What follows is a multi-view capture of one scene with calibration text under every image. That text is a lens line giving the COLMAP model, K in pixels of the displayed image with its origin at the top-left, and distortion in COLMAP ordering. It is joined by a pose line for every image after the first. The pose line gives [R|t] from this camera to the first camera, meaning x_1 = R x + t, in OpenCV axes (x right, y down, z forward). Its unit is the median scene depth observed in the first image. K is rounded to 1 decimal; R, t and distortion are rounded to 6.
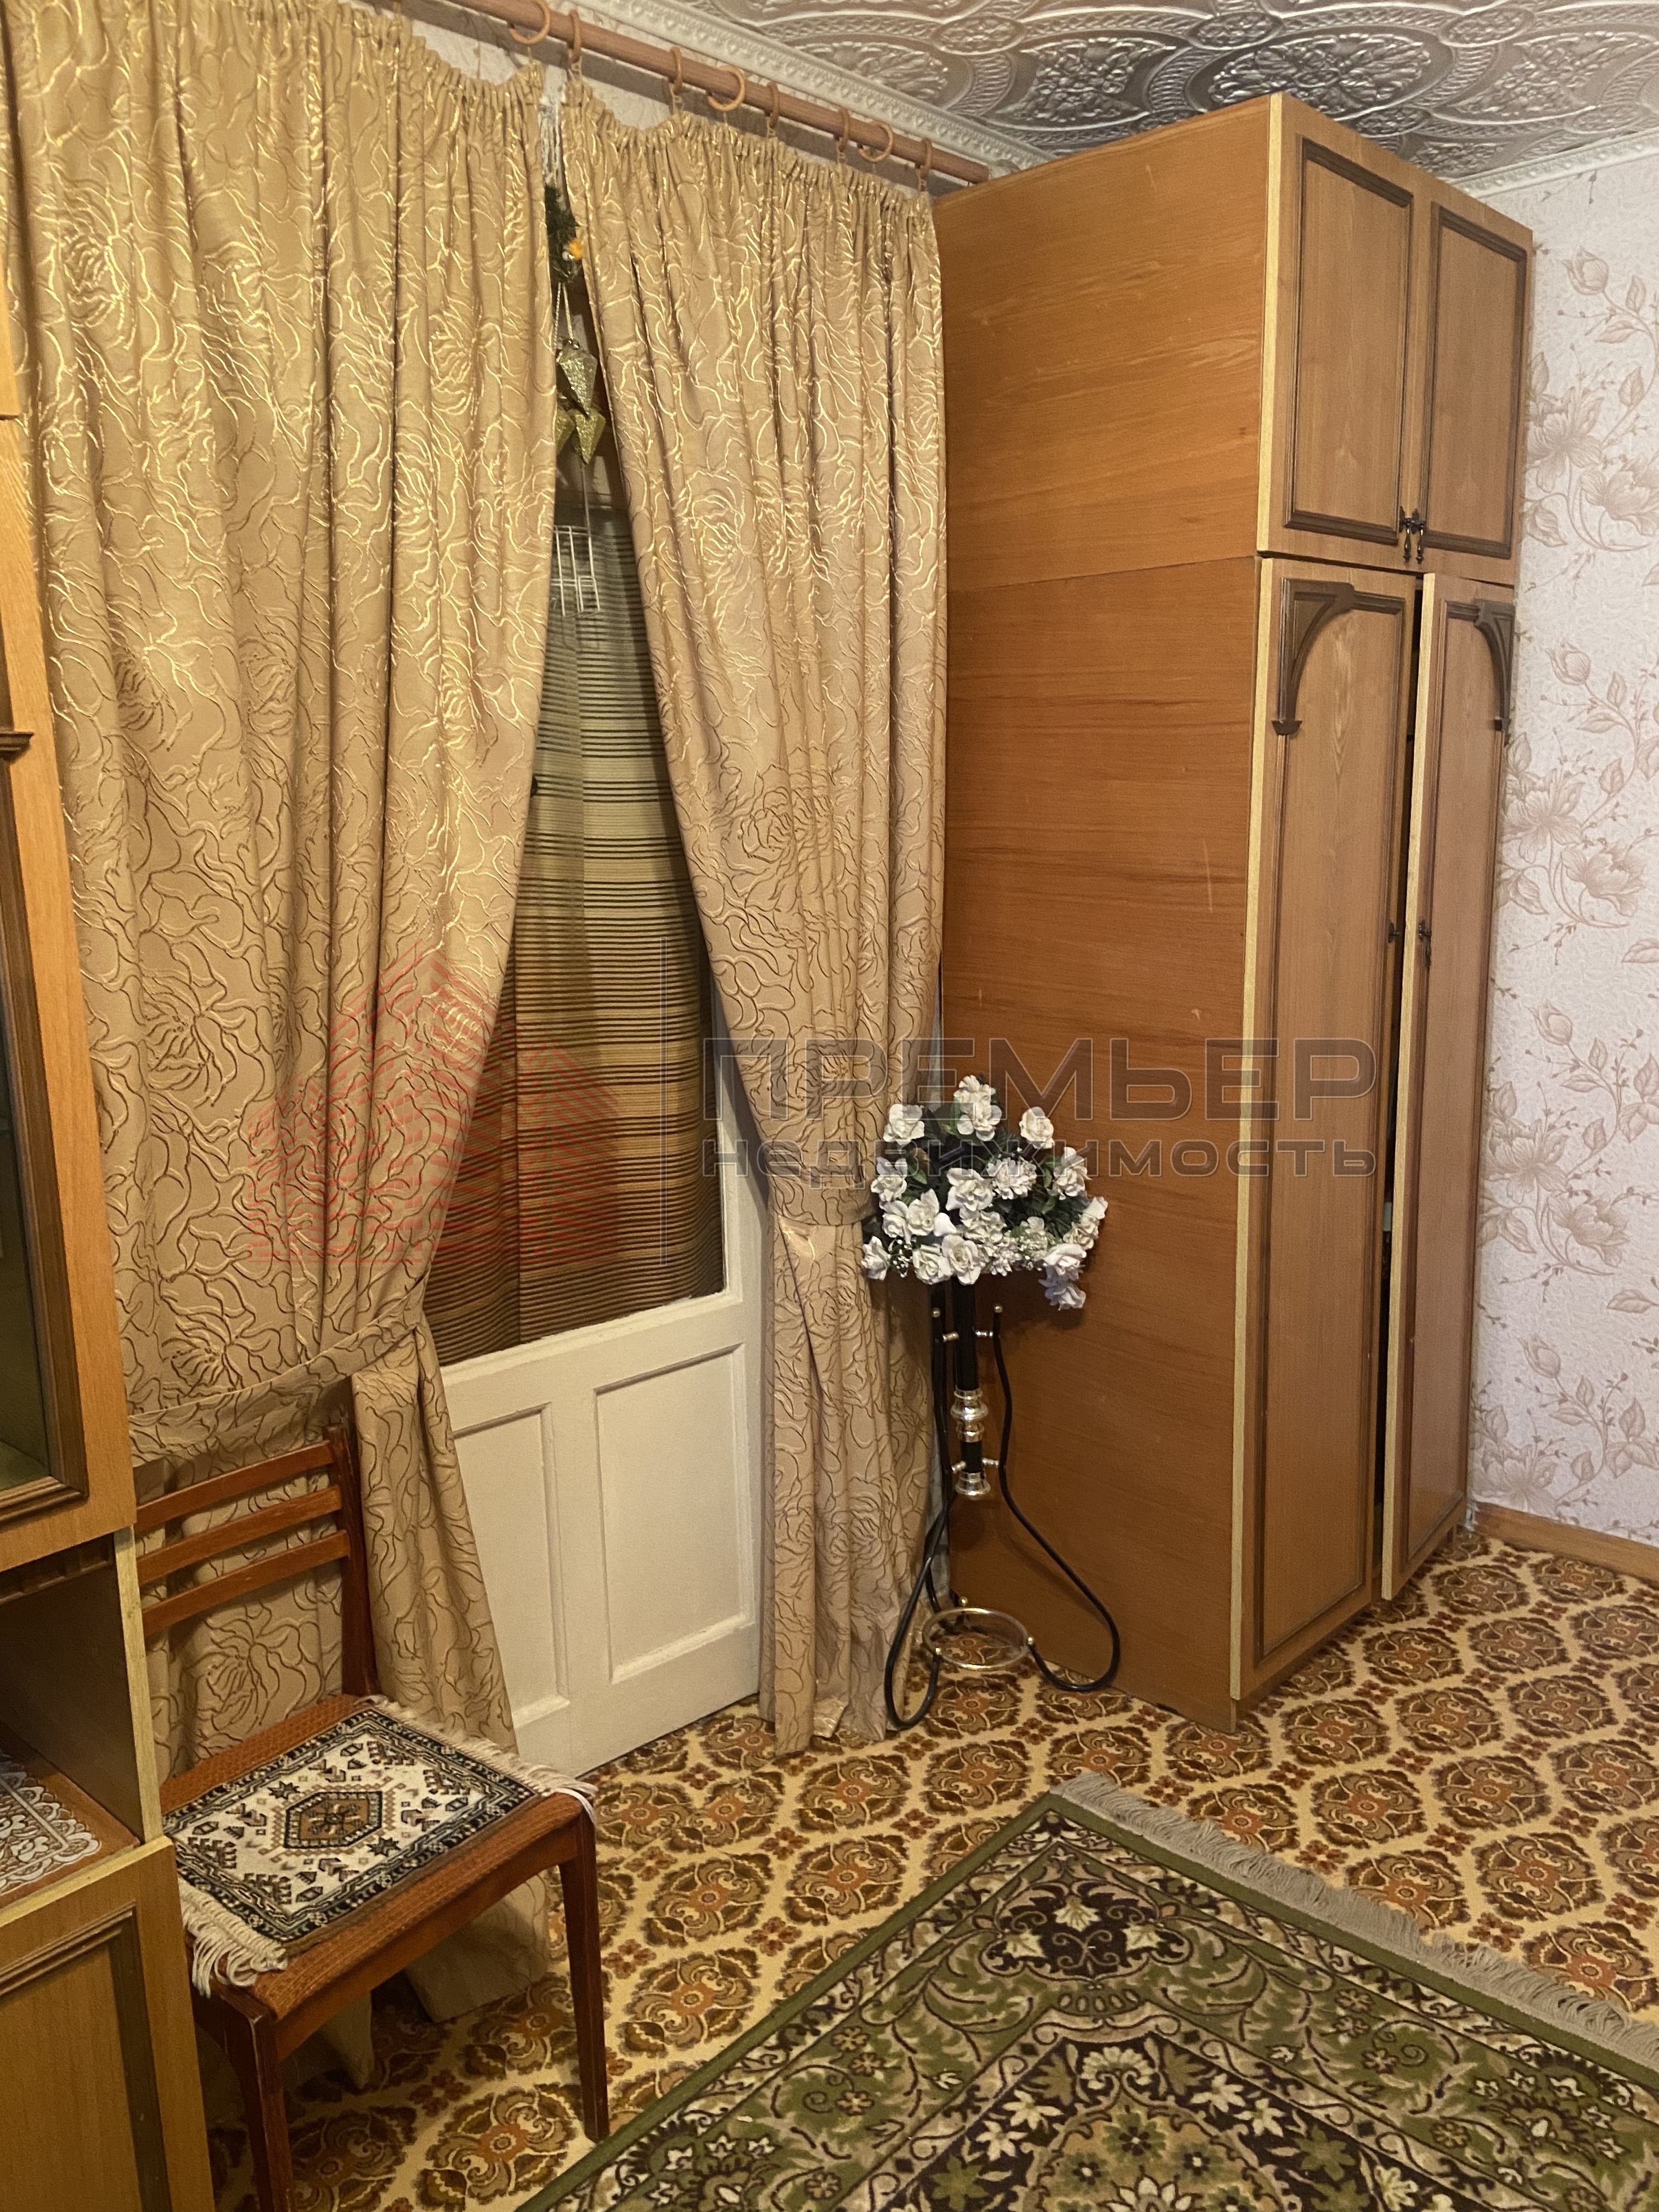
lens RADIAL K [[1667.0, 0, 809.1], [0, 1667.0, 1094.0], [0, 0, 1]] dist [0.134080, -0.167956]
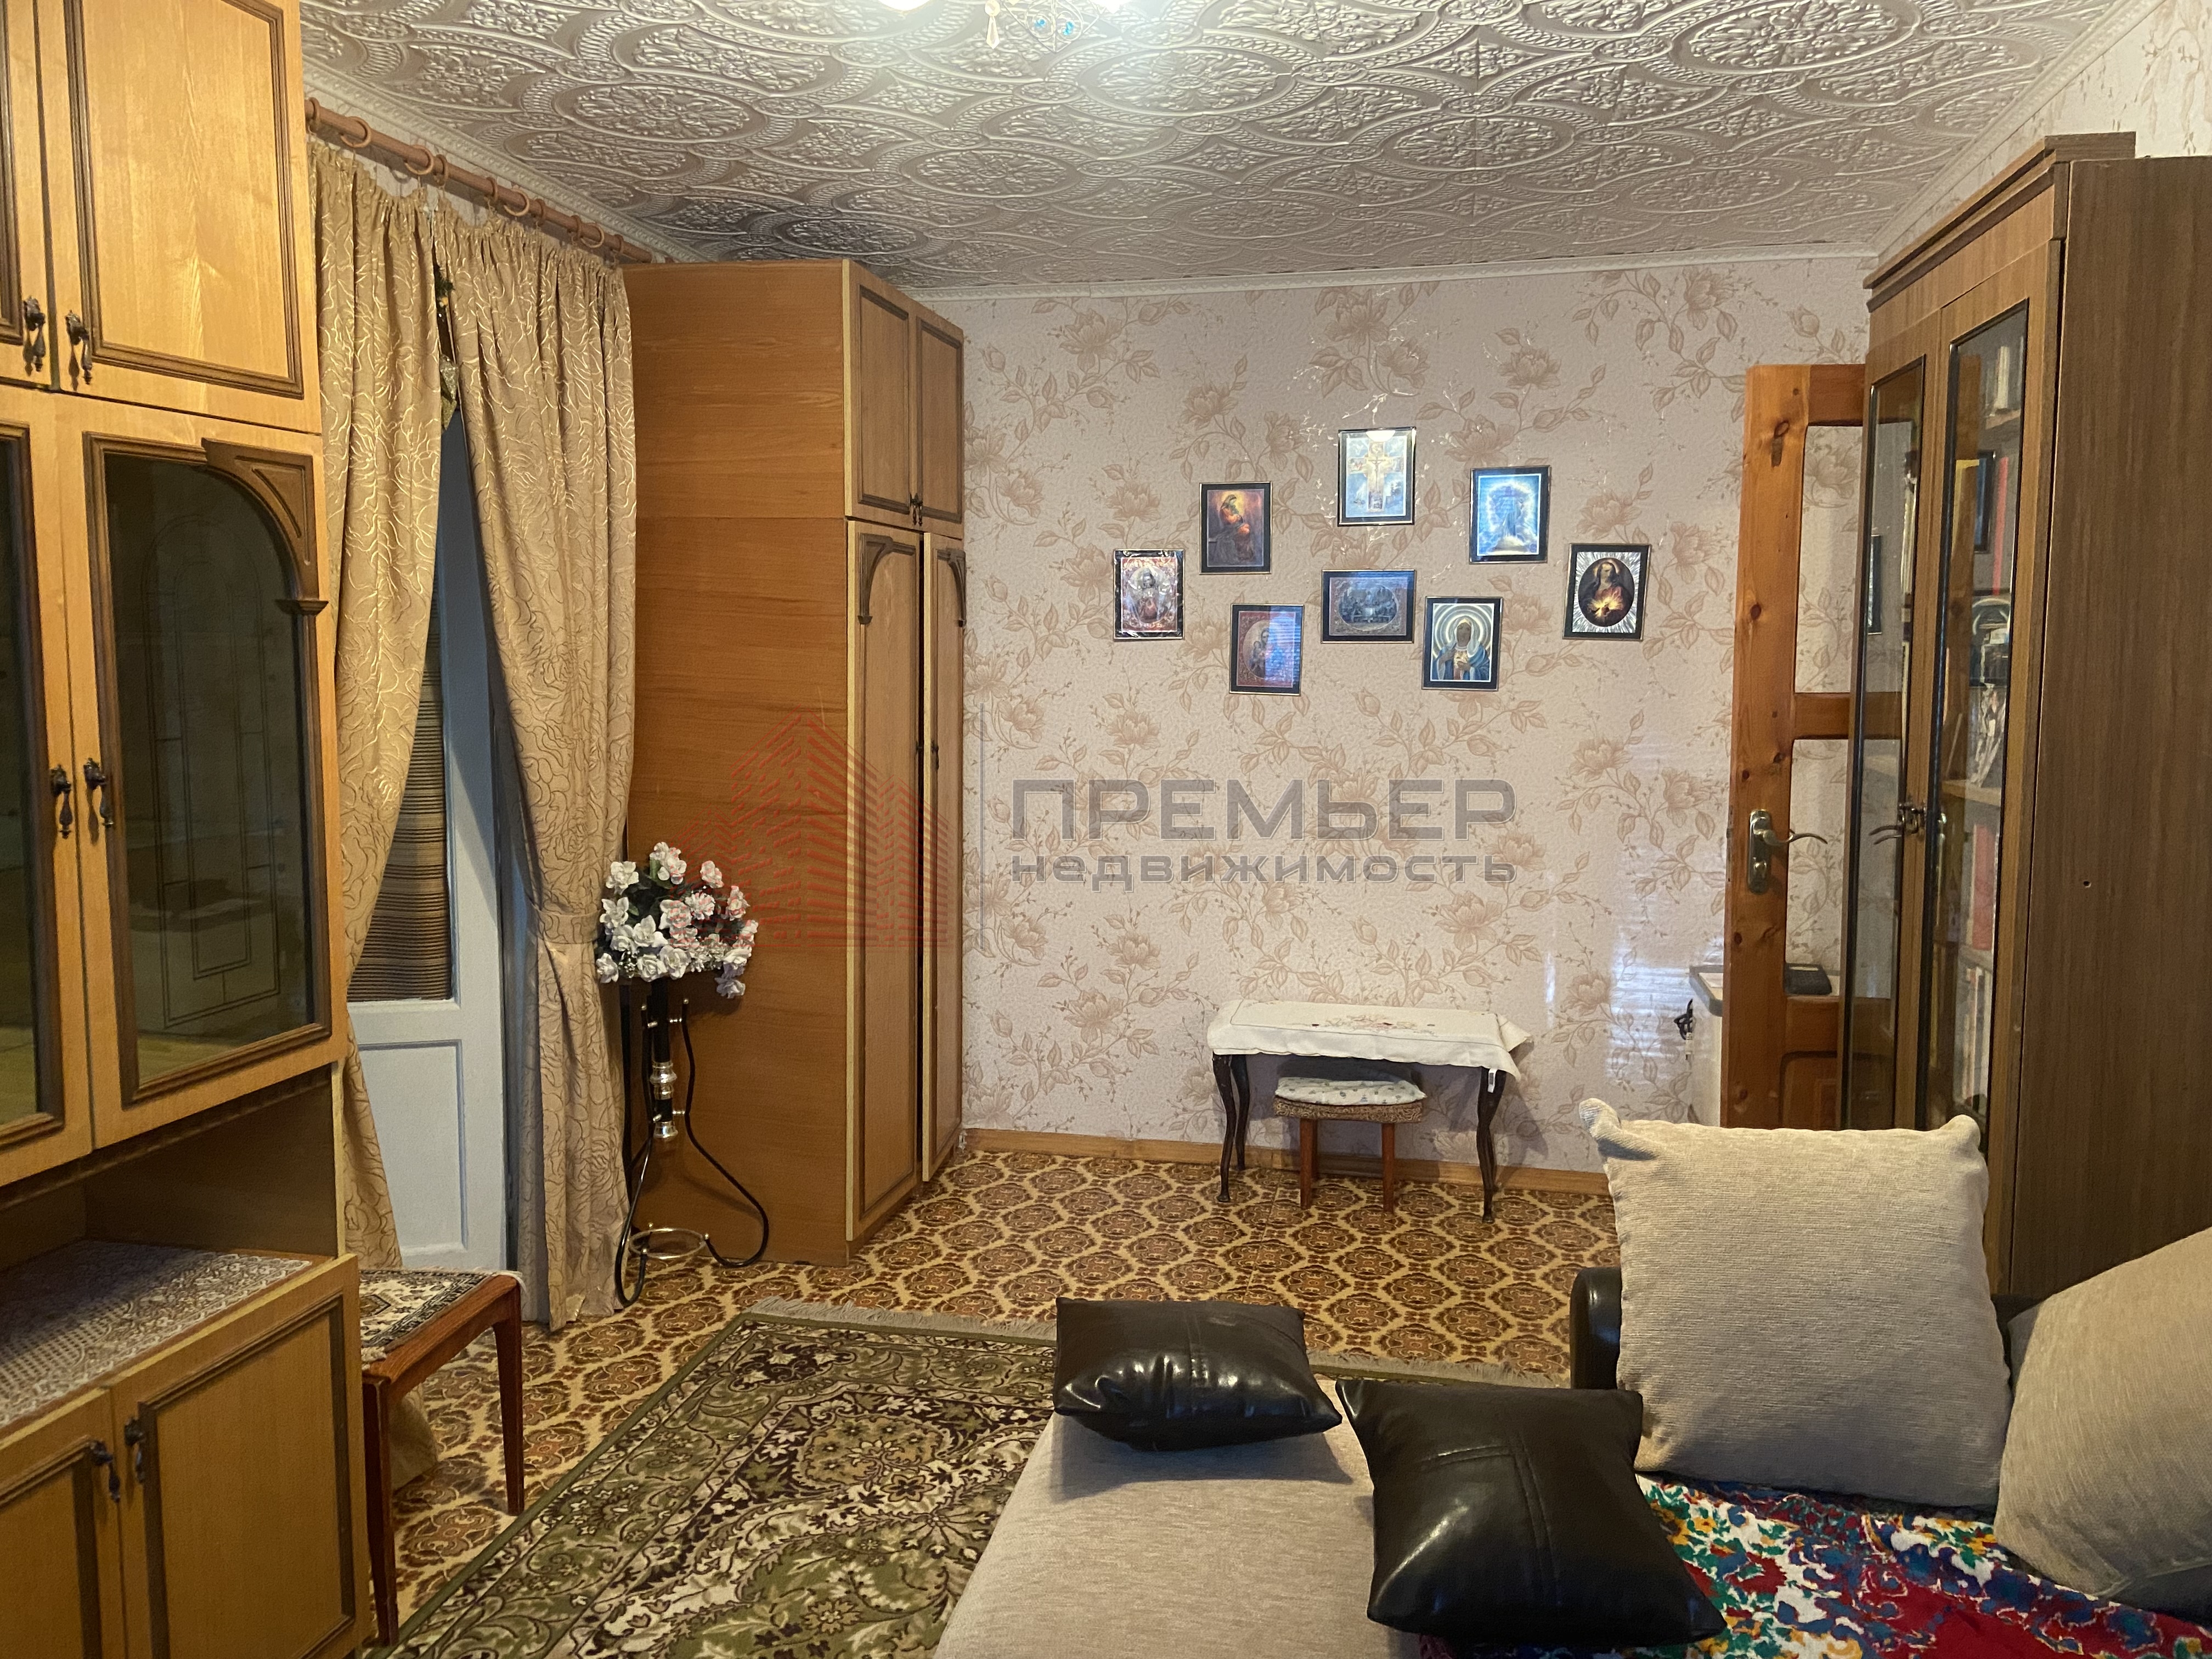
lens RADIAL K [[1667.0, 0, 1069.1], [0, 1667.0, 815.1], [0, 0, 1]] dist [0.134080, -0.167956]
pose [[0.872093, -0.016784, 0.489052, -0.365735], [0.059124, 0.995704, -0.071261, 0.107827], [-0.485755, 0.091061, 0.869339, -0.530774]]
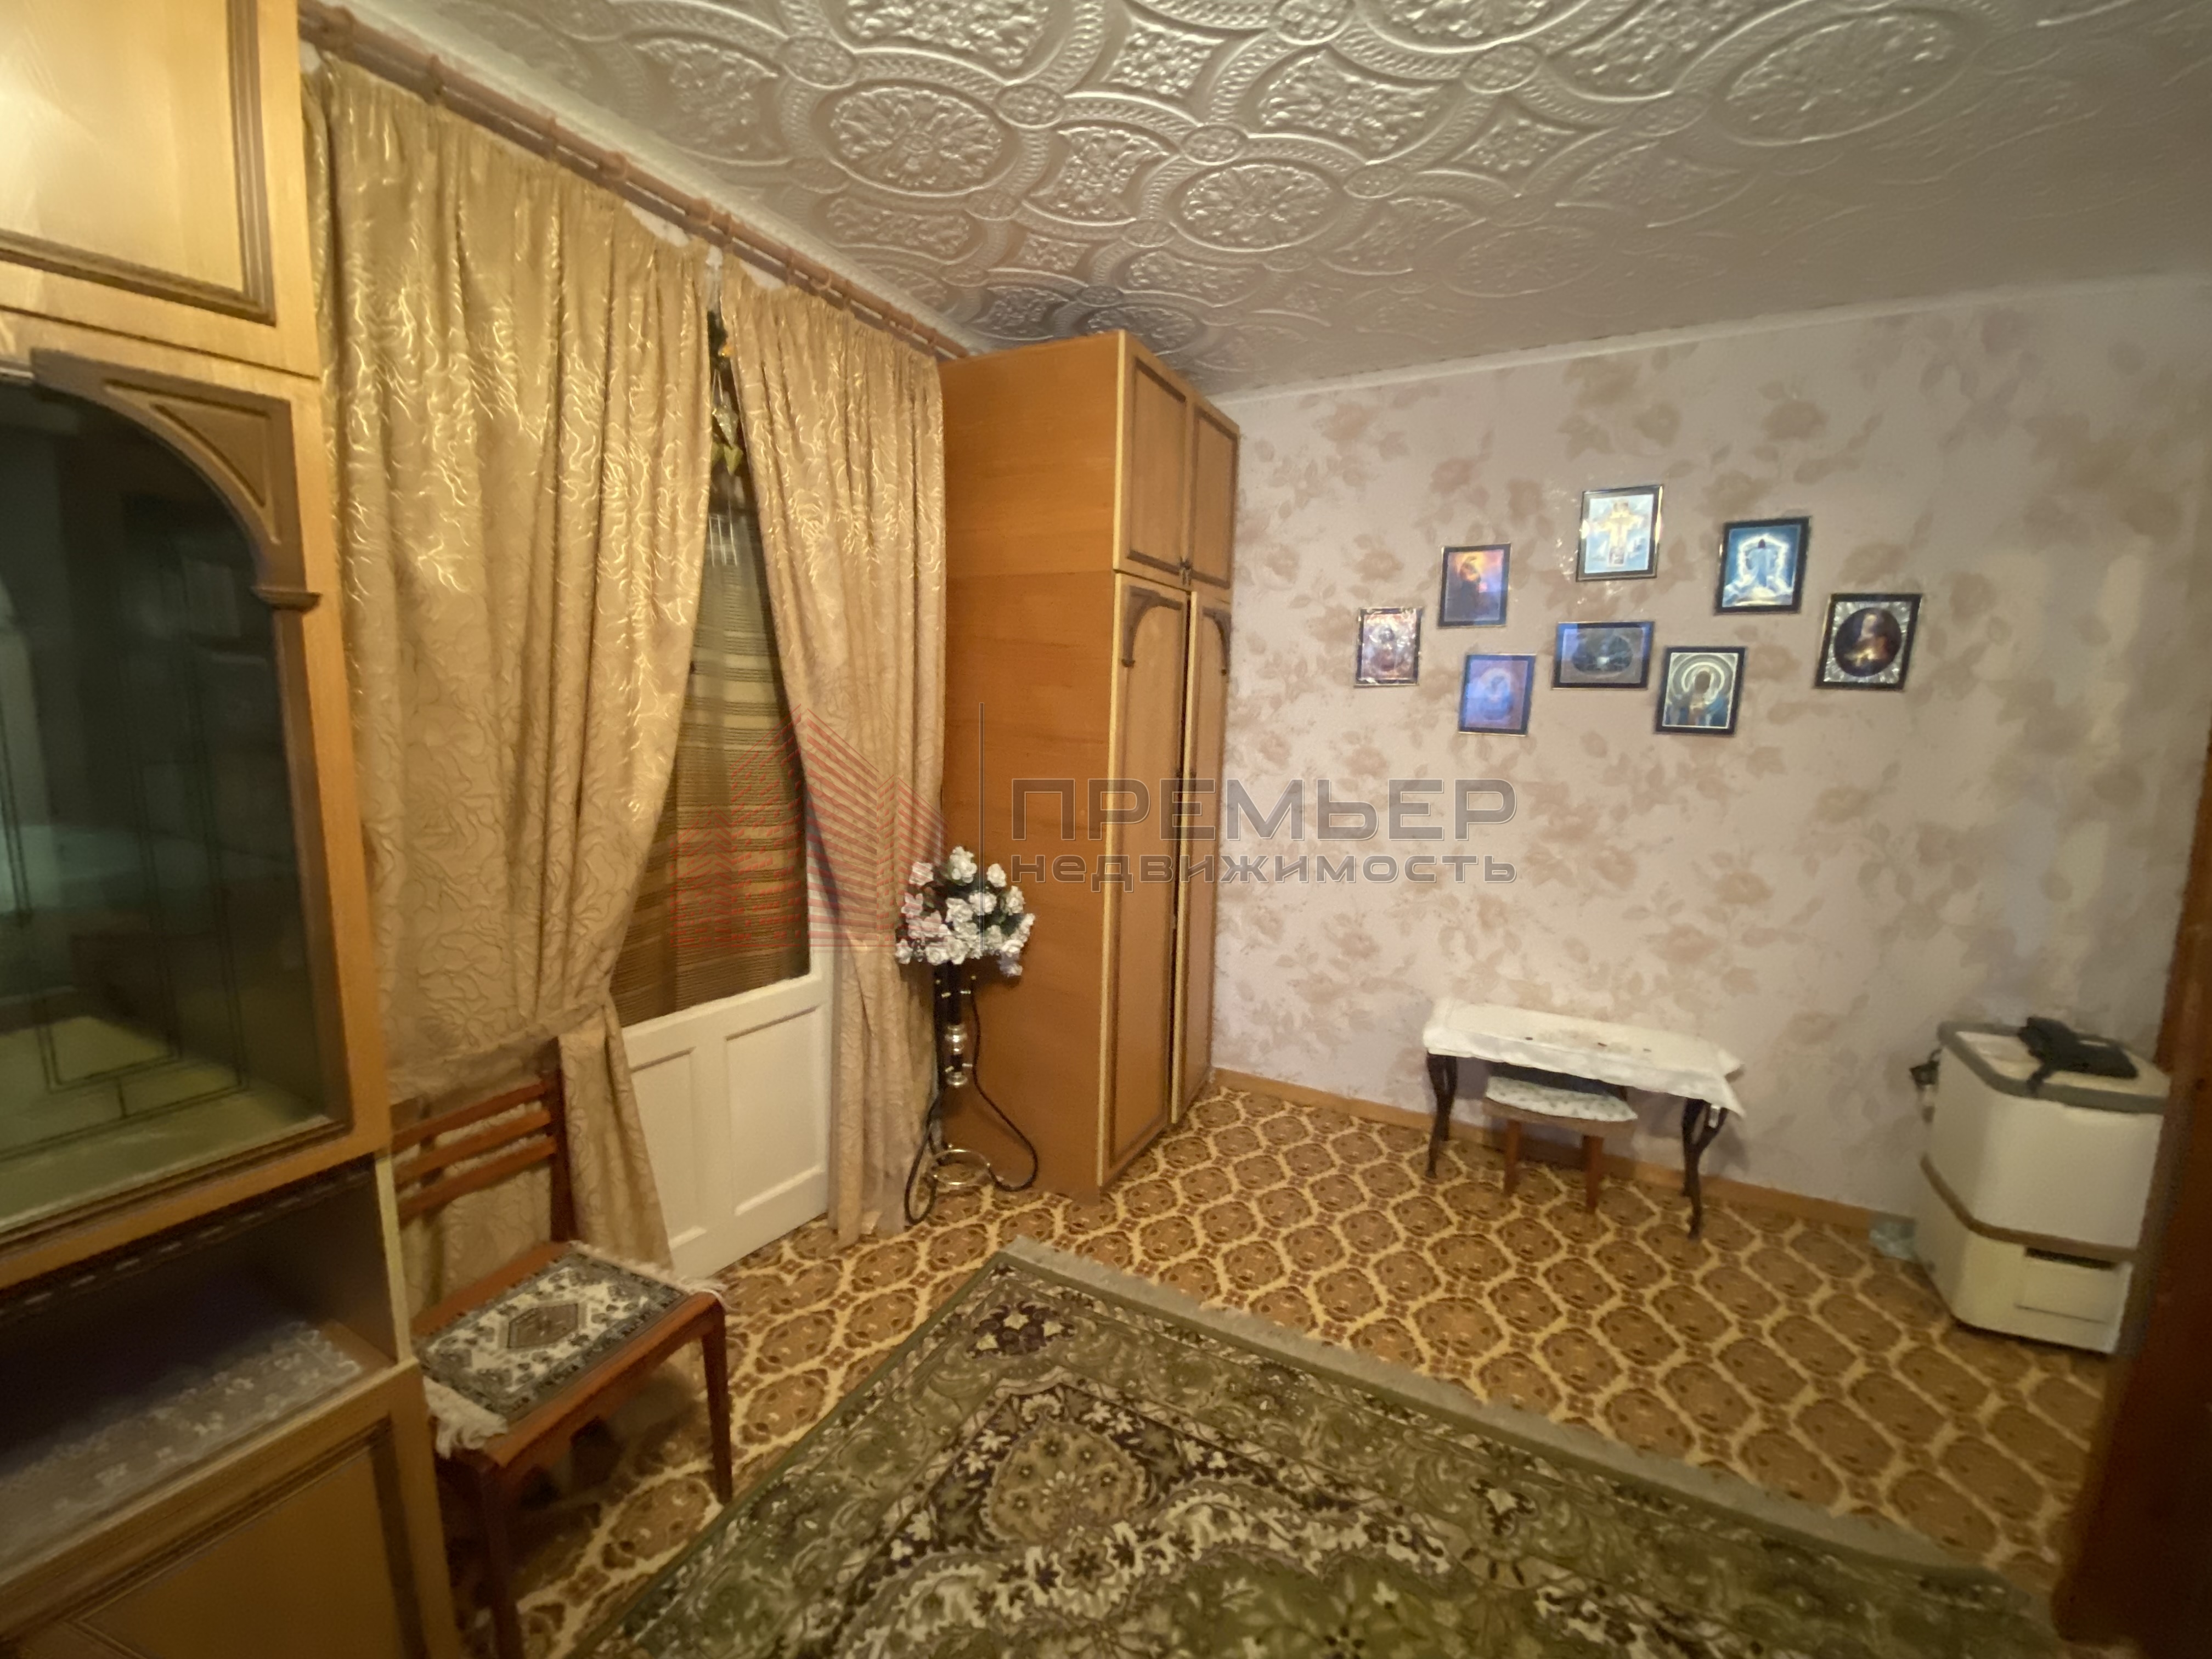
lens RADIAL K [[893.5, 0, 1097.8], [0, 893.5, 830.9], [0, 0, 1]] dist [0.040161, -0.039997]
pose [[0.964551, 0.008819, 0.263748, -0.012466], [0.001118, 0.999296, -0.037501, 0.009408], [-0.263893, 0.036467, 0.963862, 0.057644]]
